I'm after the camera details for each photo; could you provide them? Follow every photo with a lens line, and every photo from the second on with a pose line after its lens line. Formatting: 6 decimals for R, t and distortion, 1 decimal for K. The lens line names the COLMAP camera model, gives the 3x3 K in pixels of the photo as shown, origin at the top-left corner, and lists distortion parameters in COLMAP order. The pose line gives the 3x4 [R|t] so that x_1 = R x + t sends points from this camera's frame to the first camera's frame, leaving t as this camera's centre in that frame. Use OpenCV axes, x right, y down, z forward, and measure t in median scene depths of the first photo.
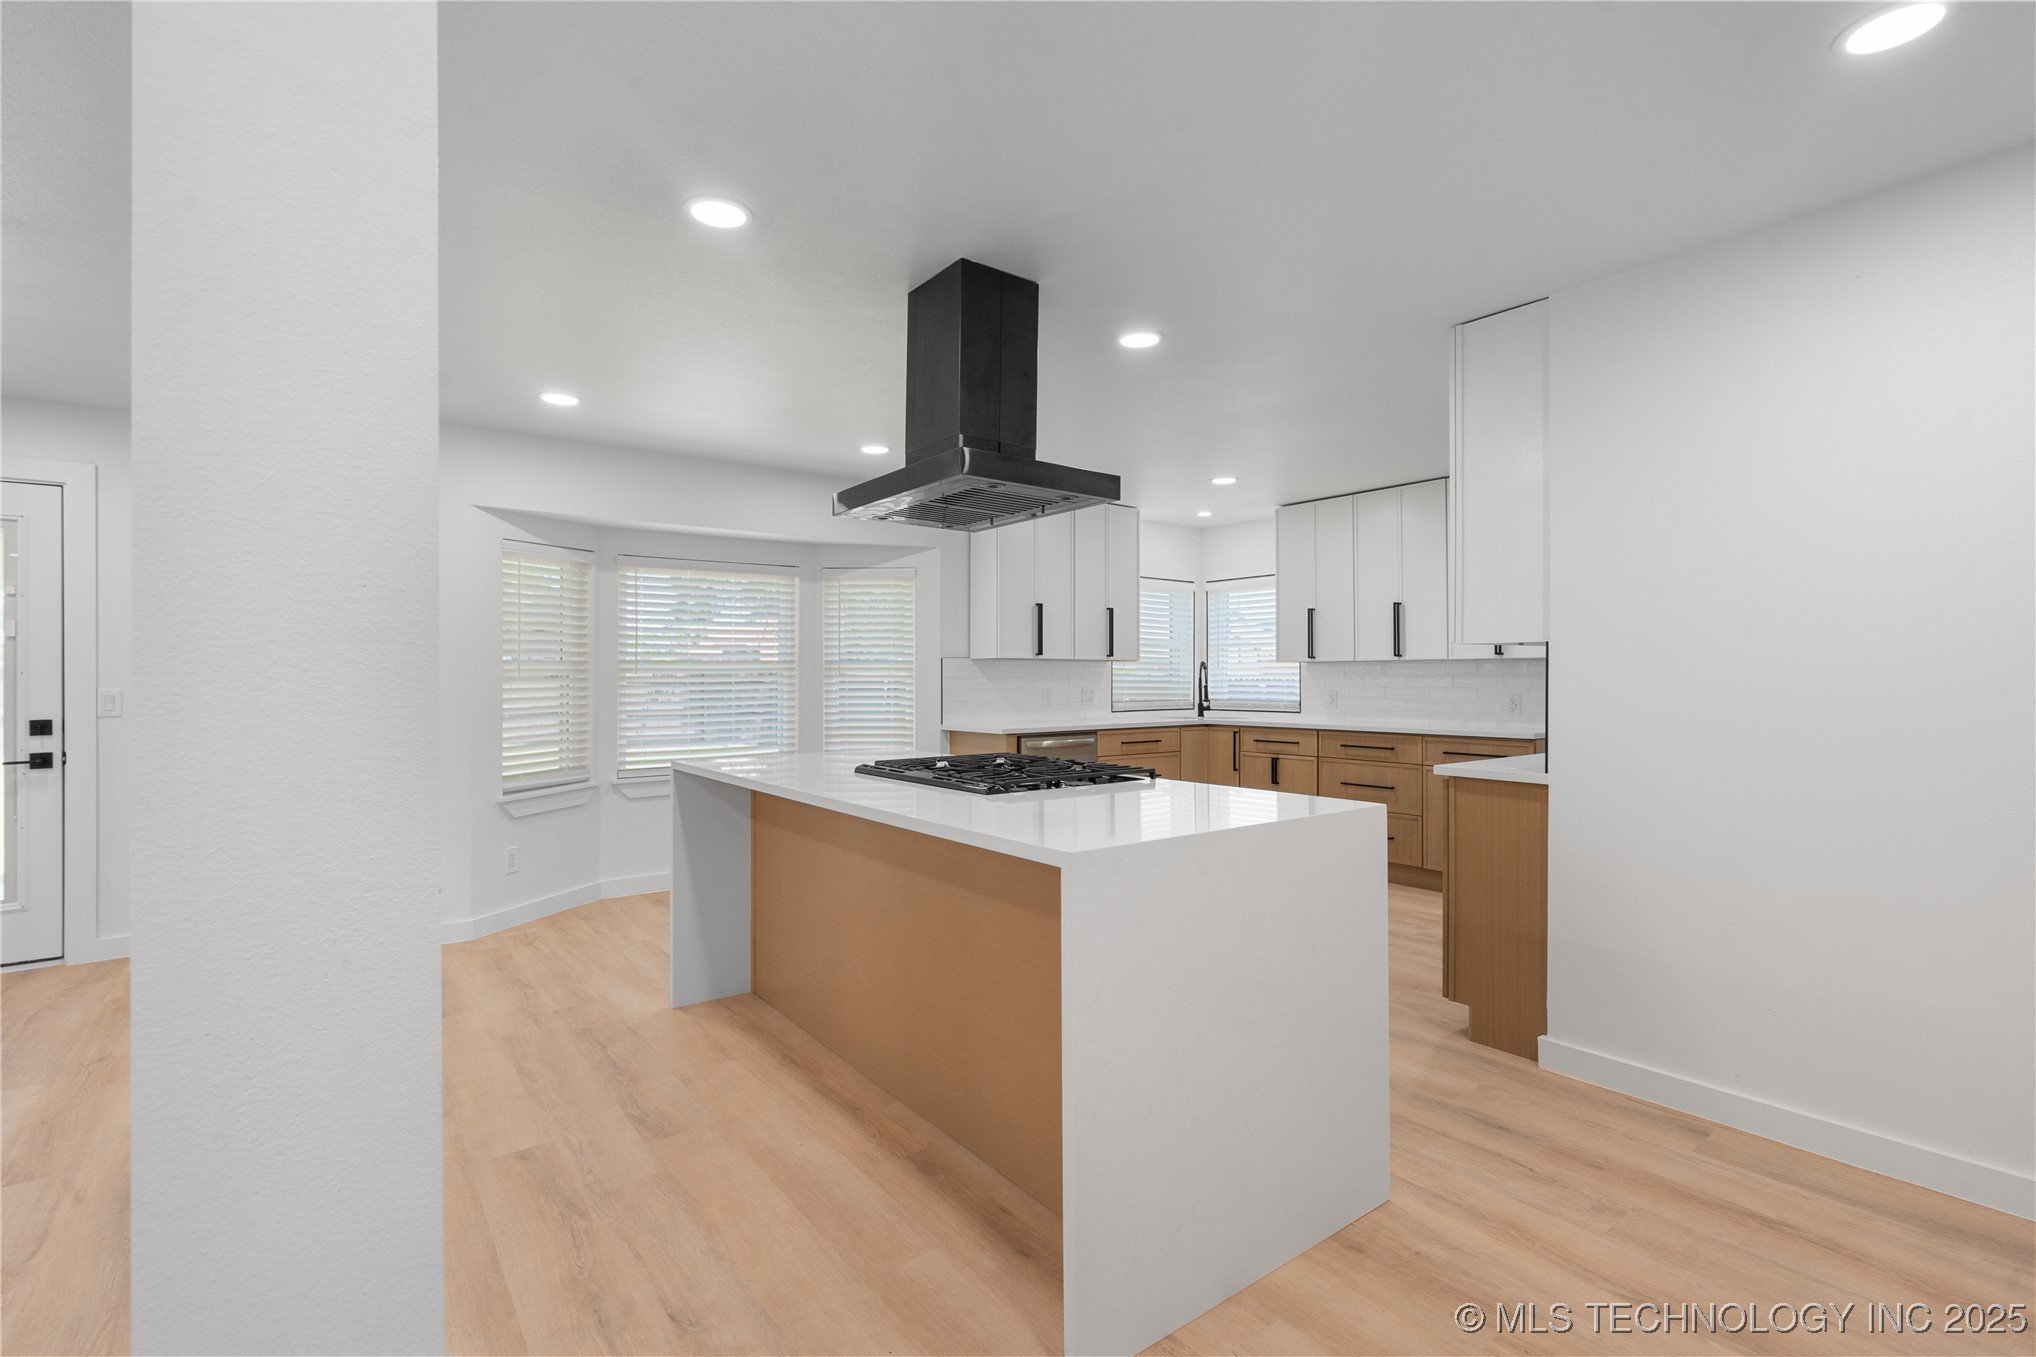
lens RADIAL K [[926.0, 0, 1024.0], [0, 926.0, 679.1], [0, 0, 1]] dist [-0.000993, 0.001671]
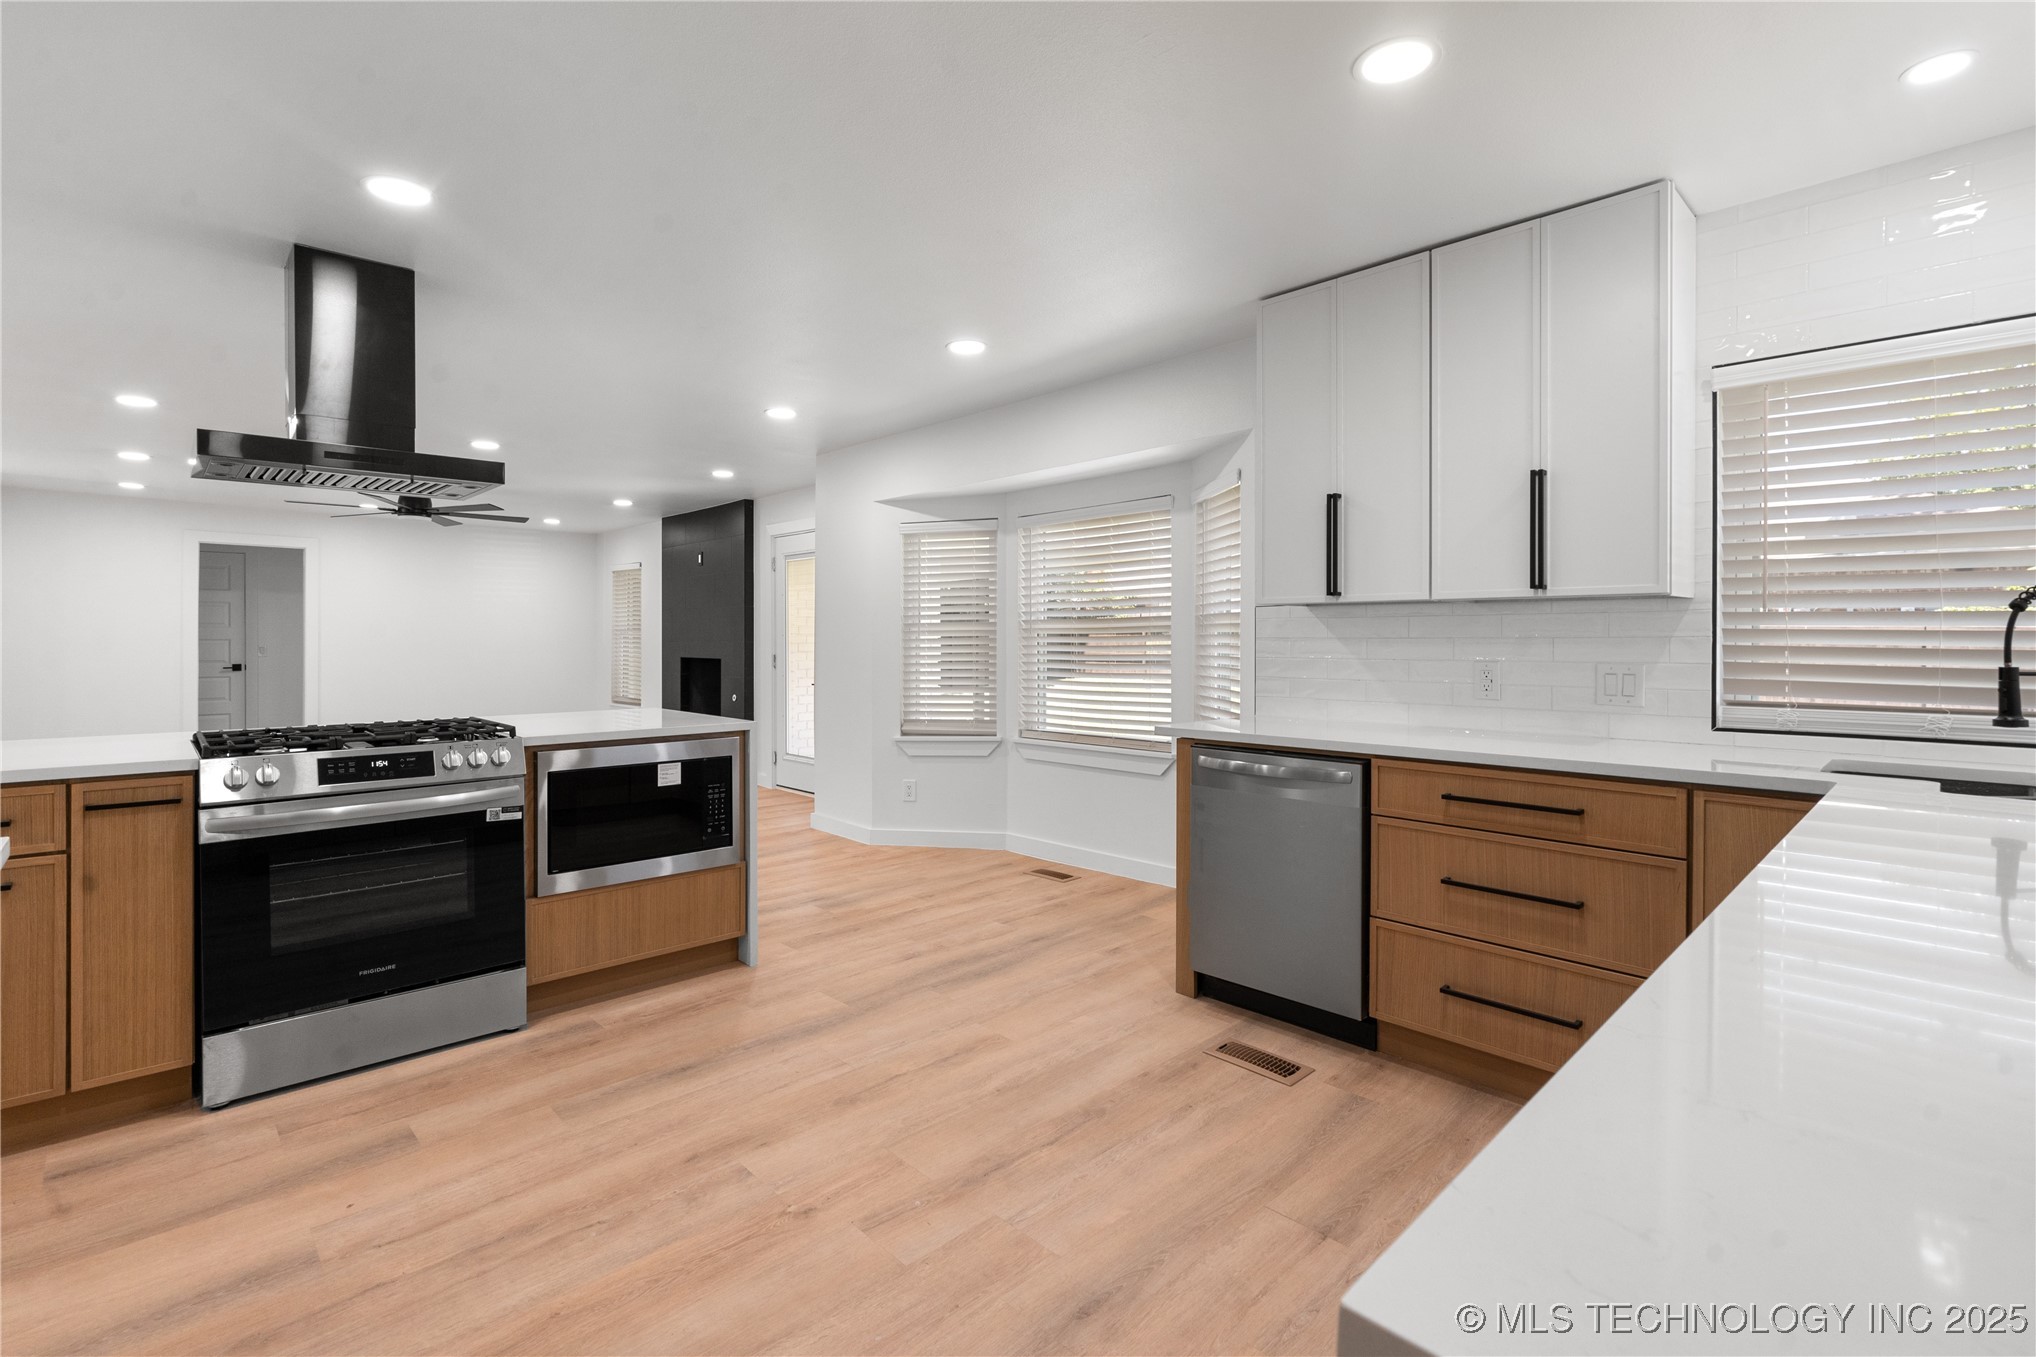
lens RADIAL K [[926.0, 0, 1005.4], [0, 926.0, 643.1], [0, 0, 1]] dist [-0.000993, 0.001671]
pose [[0.108576, 0.007829, -0.994057, 0.605330], [-0.000193, 0.999969, 0.007854, -0.004319], [0.994088, -0.000661, 0.108574, 0.919494]]
